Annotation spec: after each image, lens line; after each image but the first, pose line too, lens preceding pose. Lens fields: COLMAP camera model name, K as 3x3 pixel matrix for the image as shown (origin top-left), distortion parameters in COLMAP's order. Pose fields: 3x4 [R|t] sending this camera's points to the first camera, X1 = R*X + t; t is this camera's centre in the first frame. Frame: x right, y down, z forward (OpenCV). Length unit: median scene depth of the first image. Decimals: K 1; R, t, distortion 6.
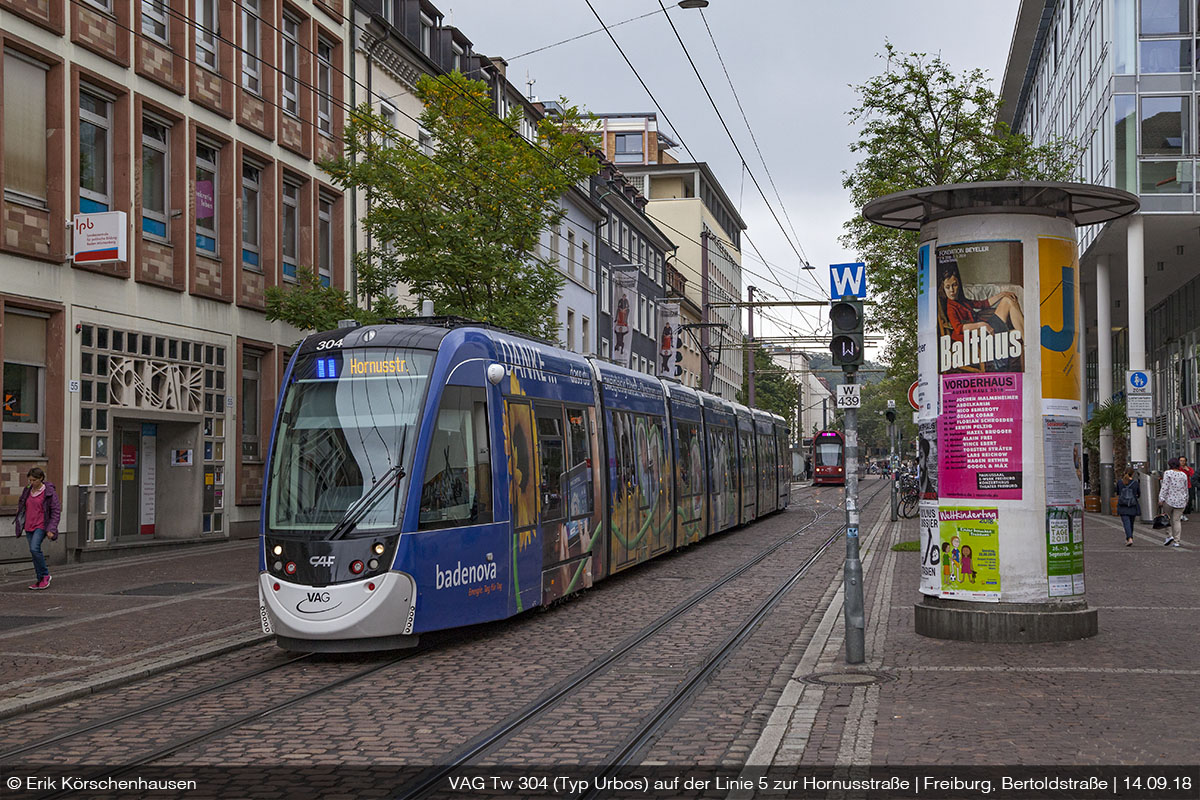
lens RADIAL K [[1561.5, 0, 600.0], [0, 1561.5, 400.0], [0, 0, 1]] dist [0.069371, 0.009450]
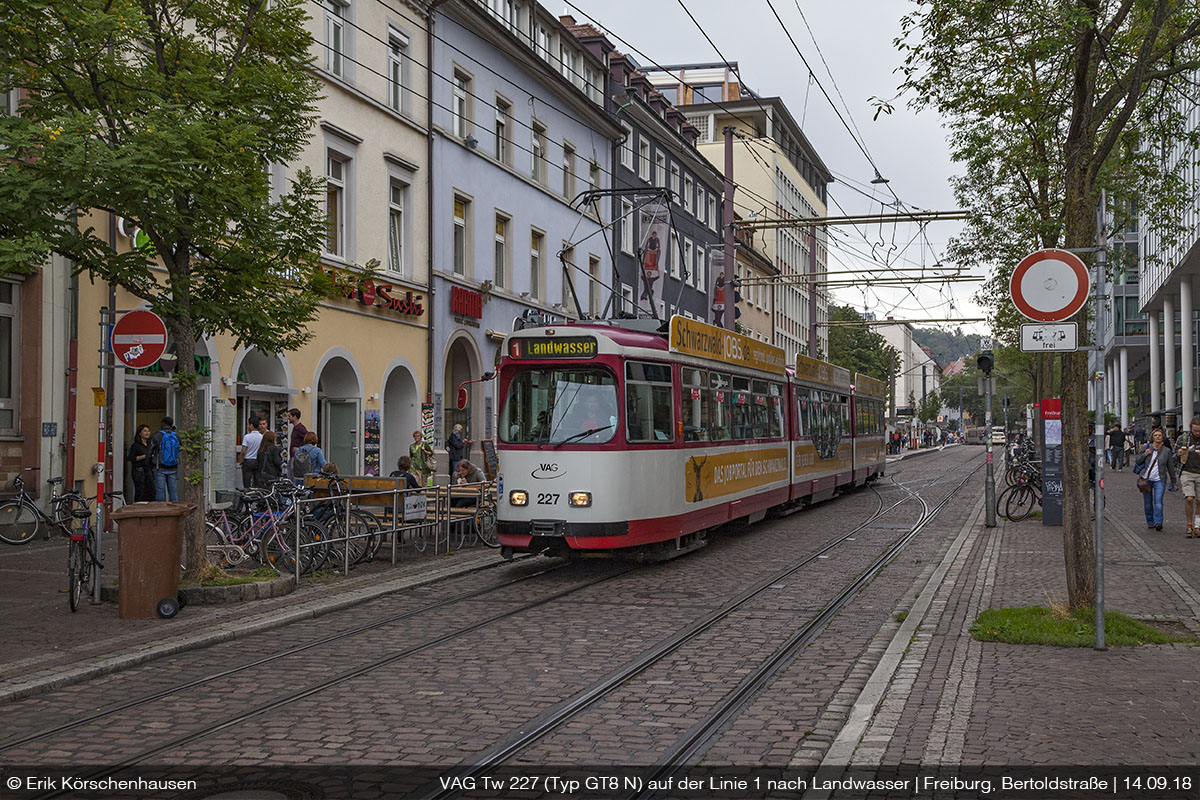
lens RADIAL K [[1042.3, 0, 599.6], [0, 1042.3, 454.2], [0, 0, 1]] dist [-0.004193, 0.001561]
pose [[0.982921, 0.005791, -0.183939, 0.078503], [0.005328, 0.998190, 0.059897, 0.014264], [0.183953, -0.059855, 0.981111, 0.397127]]
